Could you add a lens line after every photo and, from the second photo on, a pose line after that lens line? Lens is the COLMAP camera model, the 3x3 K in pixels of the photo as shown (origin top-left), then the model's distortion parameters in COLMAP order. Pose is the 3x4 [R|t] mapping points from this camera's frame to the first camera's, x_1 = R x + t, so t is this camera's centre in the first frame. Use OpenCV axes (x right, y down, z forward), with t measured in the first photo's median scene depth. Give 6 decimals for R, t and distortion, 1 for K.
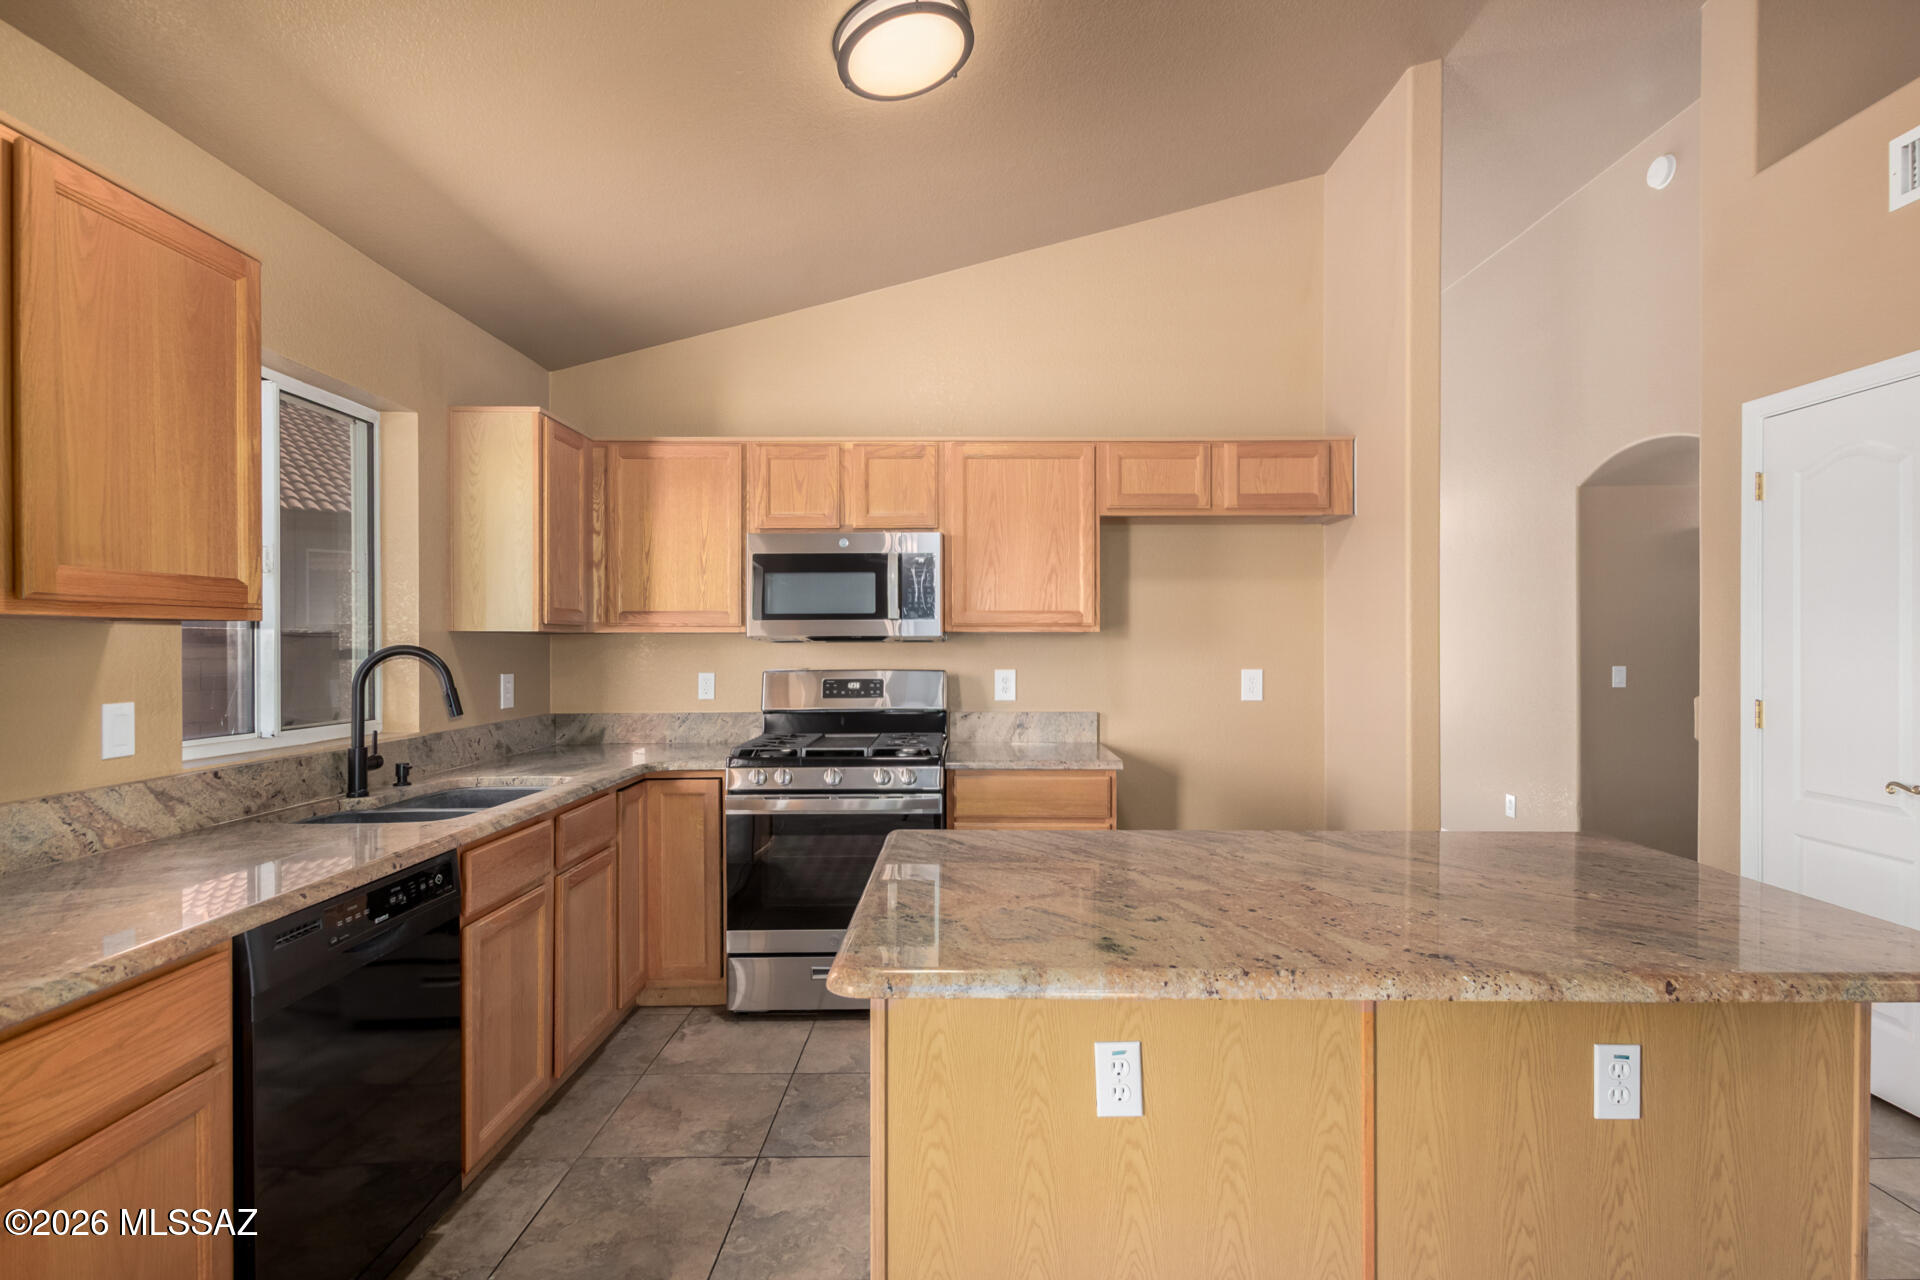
lens RADIAL K [[912.8, 0, 972.5], [0, 912.8, 642.8], [0, 0, 1]] dist [0.011741, -0.003767]
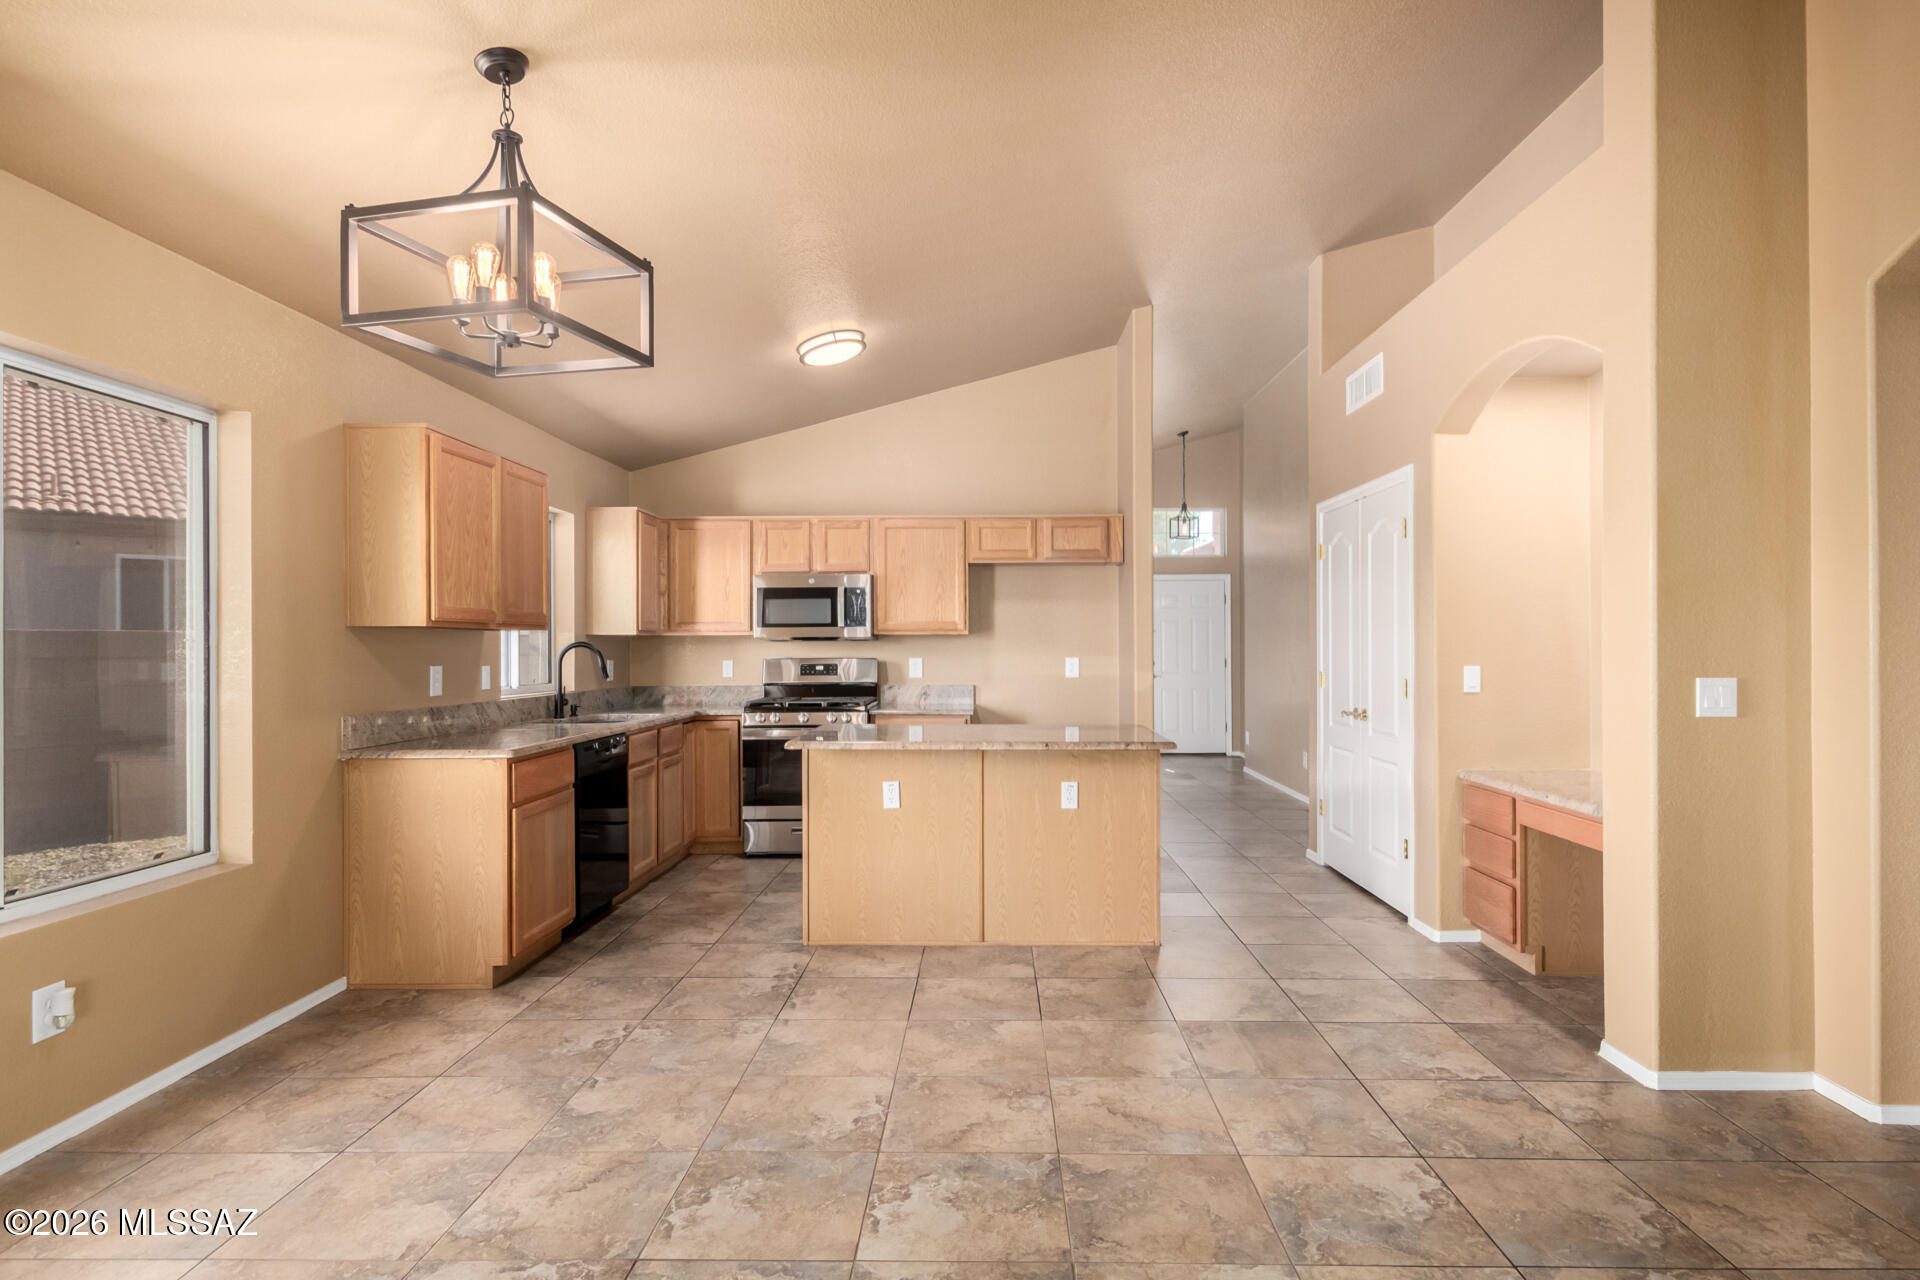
lens RADIAL K [[1019.0, 0, 982.7], [0, 1019.0, 646.3], [0, 0, 1]] dist [0.006107, 0.001283]
pose [[0.999920, -0.002453, -0.012388, 0.192659], [0.002450, 0.999997, -0.000272, 0.010527], [0.012389, 0.000242, 0.999923, -0.849190]]
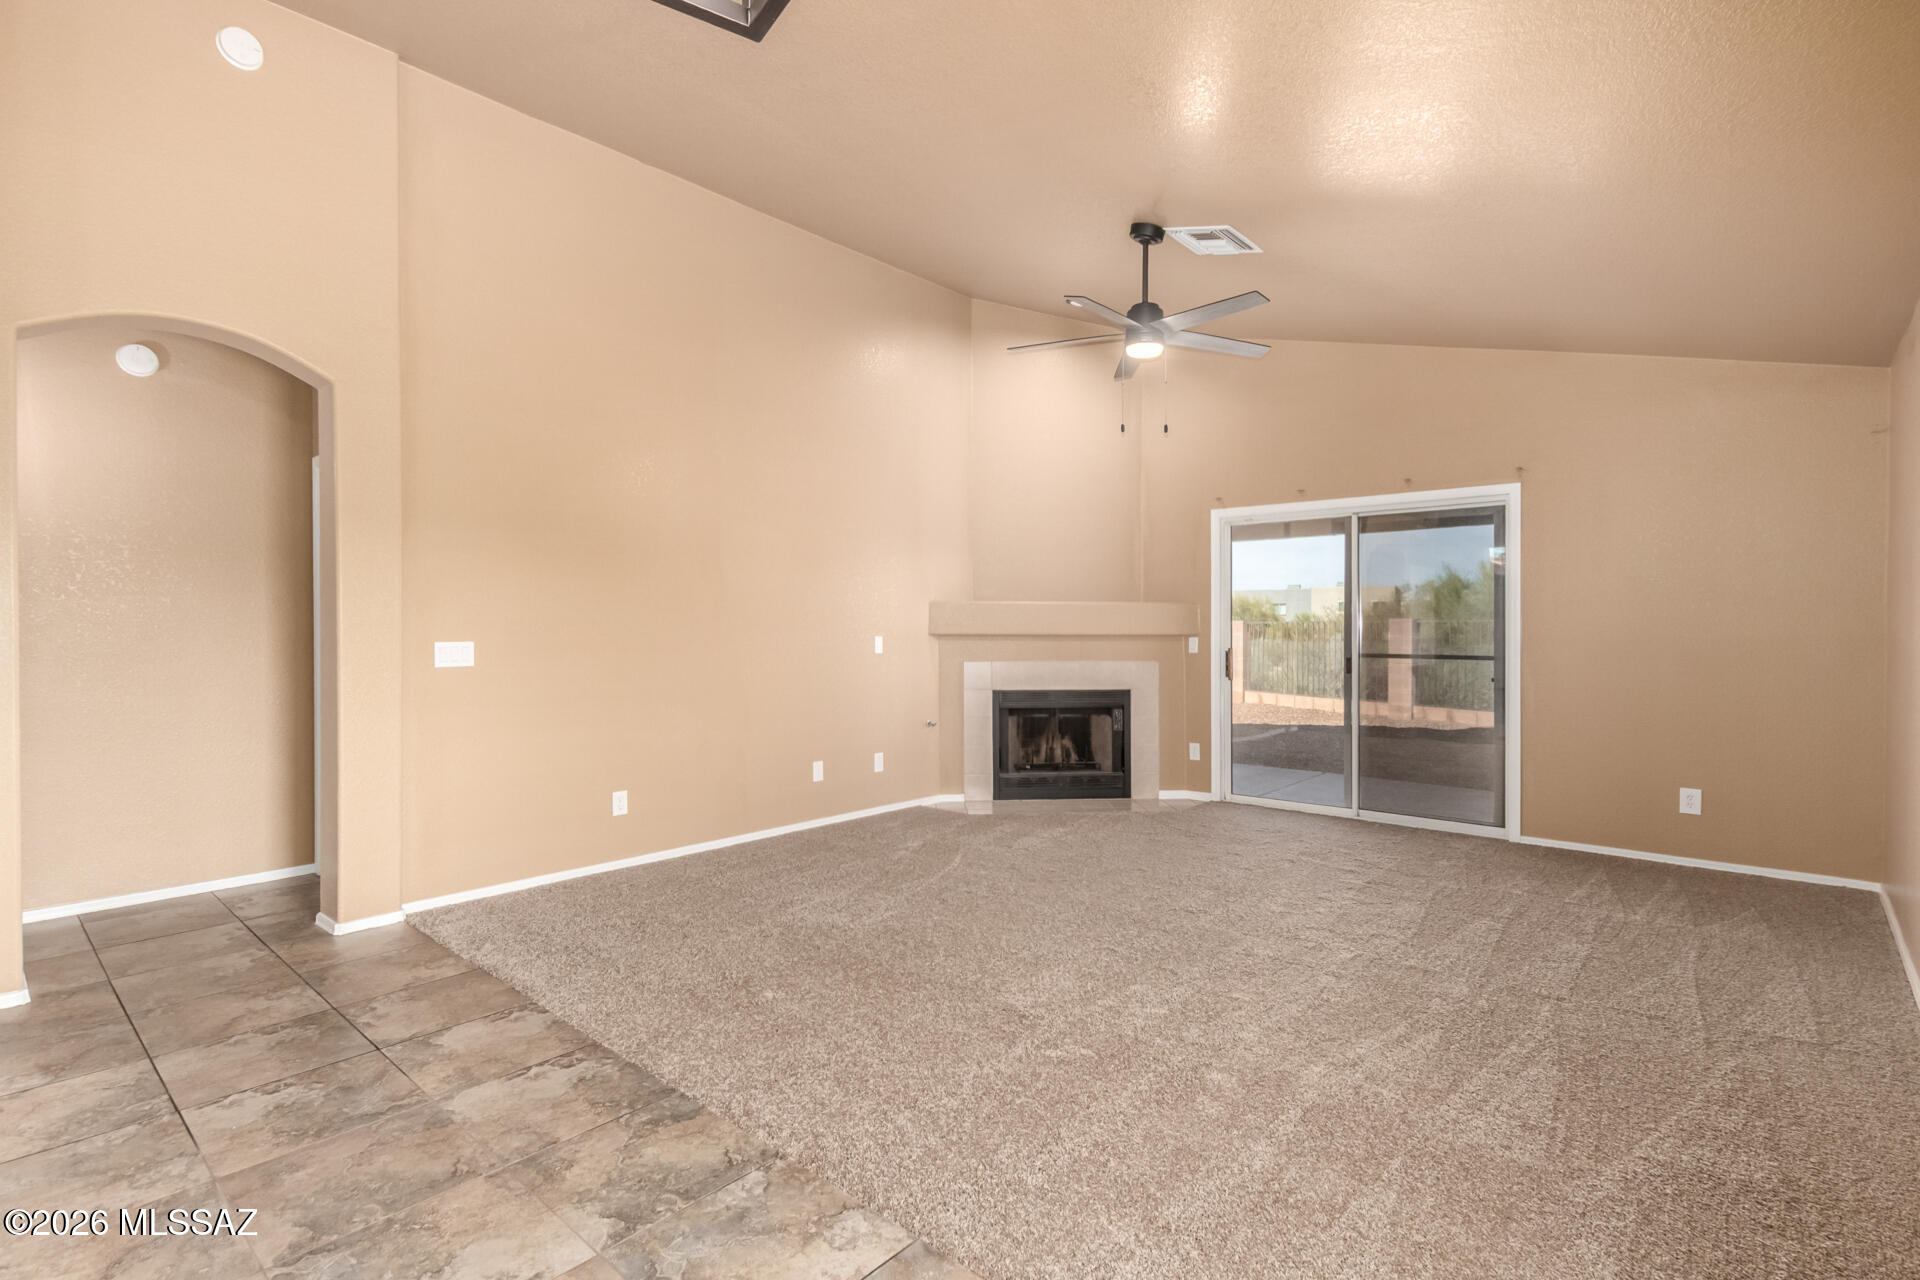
lens RADIAL K [[912.8, 0, 984.3], [0, 912.8, 634.4], [0, 0, 1]] dist [0.011741, -0.003767]
pose [[-0.756351, -0.007798, 0.654119, -0.406597], [-0.001170, 0.999943, 0.010568, 0.015196], [-0.654164, 0.007228, -0.756318, 0.018276]]
